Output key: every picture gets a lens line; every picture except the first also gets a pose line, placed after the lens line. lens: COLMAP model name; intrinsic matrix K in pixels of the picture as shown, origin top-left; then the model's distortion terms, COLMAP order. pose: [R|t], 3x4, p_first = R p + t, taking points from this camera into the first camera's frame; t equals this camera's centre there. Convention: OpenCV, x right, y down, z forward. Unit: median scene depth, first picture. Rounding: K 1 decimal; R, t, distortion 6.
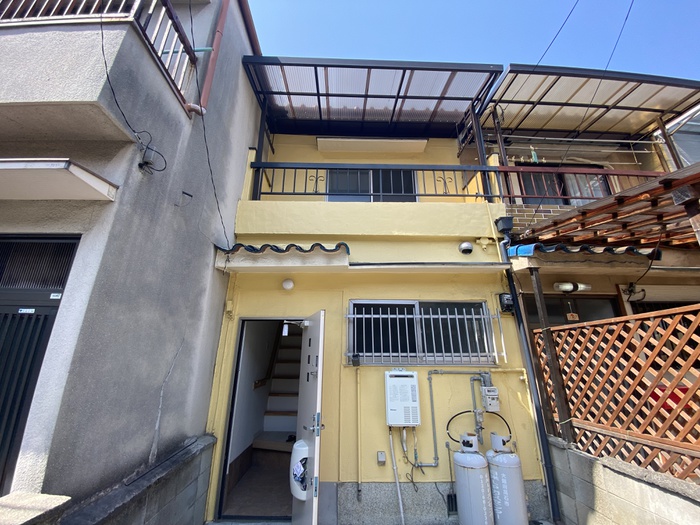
lens RADIAL K [[283.3, 0, 350.0], [0, 283.3, 262.5], [0, 0, 1]] dist [0.017964, -0.019885]
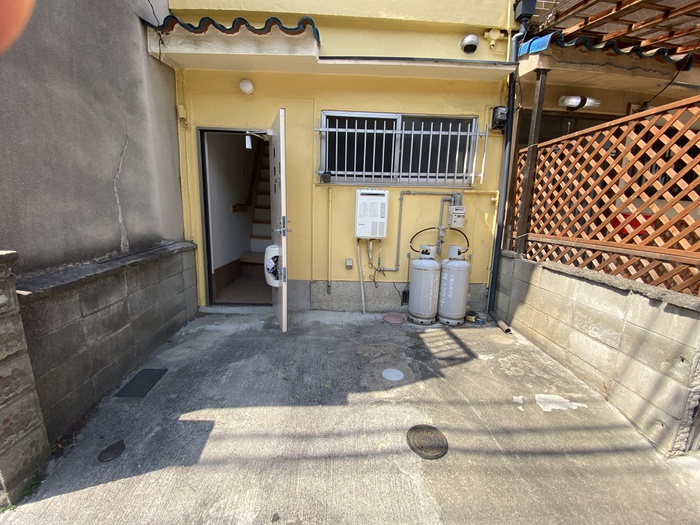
lens RADIAL K [[283.3, 0, 350.0], [0, 283.3, 262.5], [0, 0, 1]] dist [0.017964, -0.019885]
pose [[0.999599, 0.021275, 0.018681, 0.091838], [-0.027596, 0.879643, 0.474834, 0.147638], [-0.006330, -0.475159, 0.879877, 0.018787]]
